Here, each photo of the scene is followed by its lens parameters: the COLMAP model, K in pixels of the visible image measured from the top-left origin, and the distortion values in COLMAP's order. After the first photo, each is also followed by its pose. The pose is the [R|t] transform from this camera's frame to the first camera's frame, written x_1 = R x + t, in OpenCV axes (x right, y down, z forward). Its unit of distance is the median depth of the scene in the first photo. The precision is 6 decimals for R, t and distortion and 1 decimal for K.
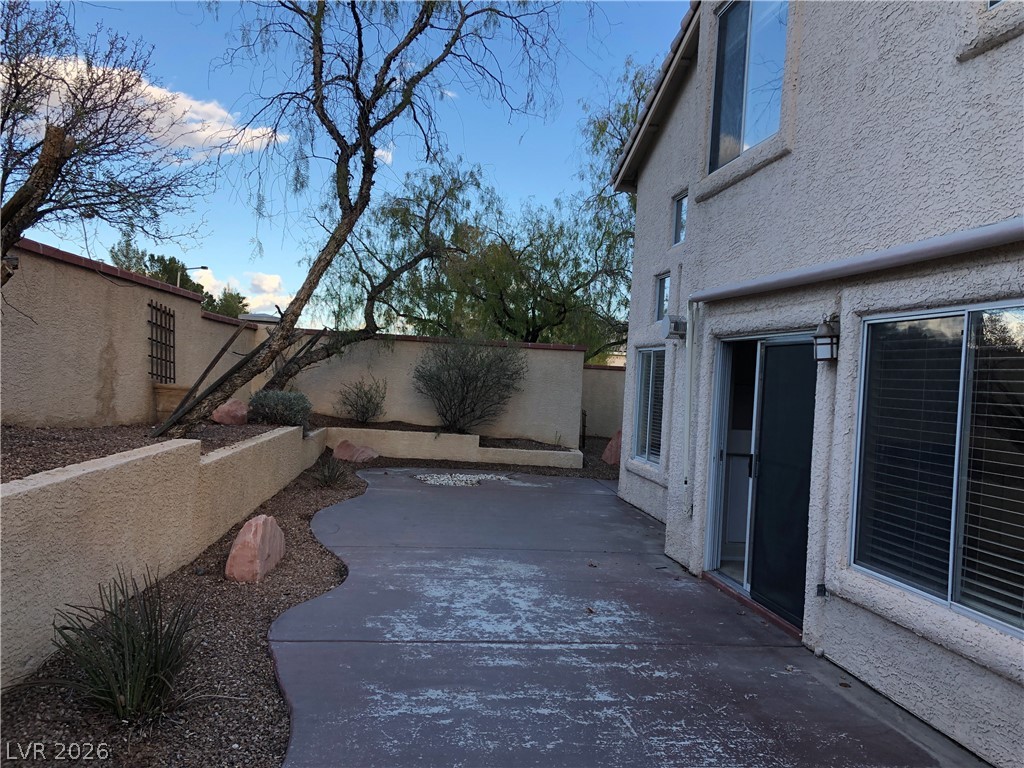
lens RADIAL K [[835.8, 0, 514.3], [0, 835.8, 391.2], [0, 0, 1]] dist [0.050523, -0.052880]
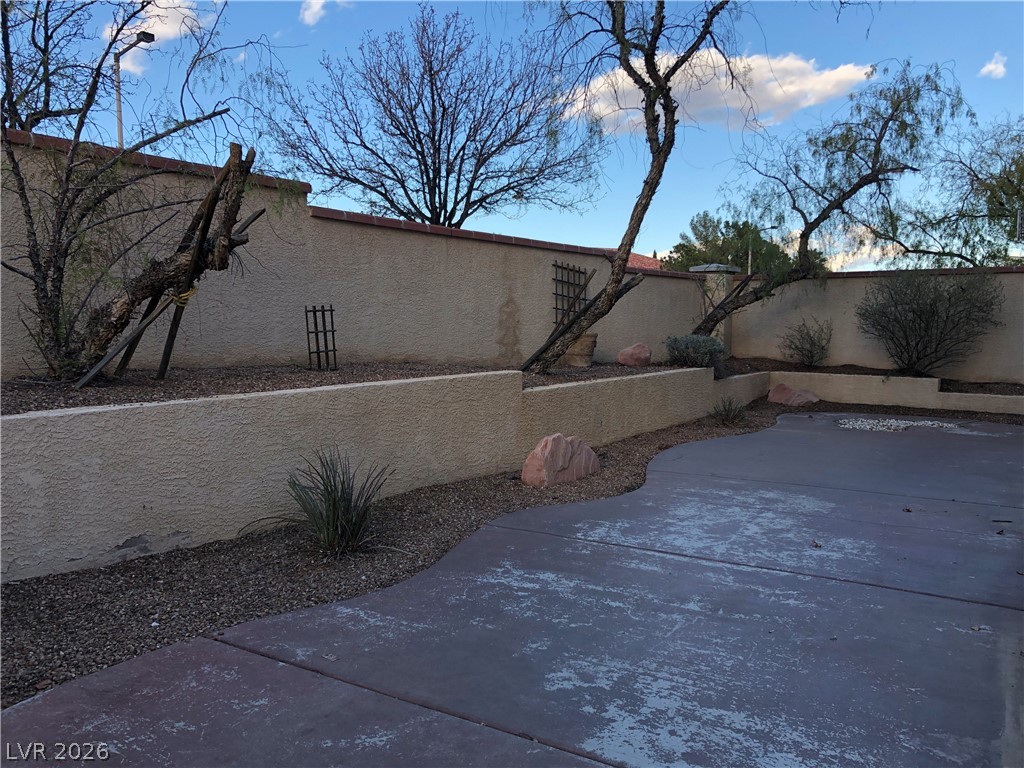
lens RADIAL K [[835.8, 0, 531.6], [0, 835.8, 410.6], [0, 0, 1]] dist [0.050523, -0.052880]
pose [[0.770108, 0.012250, -0.637796, 0.459757], [0.032404, 0.997774, 0.058290, 0.050547], [0.637090, -0.065557, 0.767996, 0.094207]]
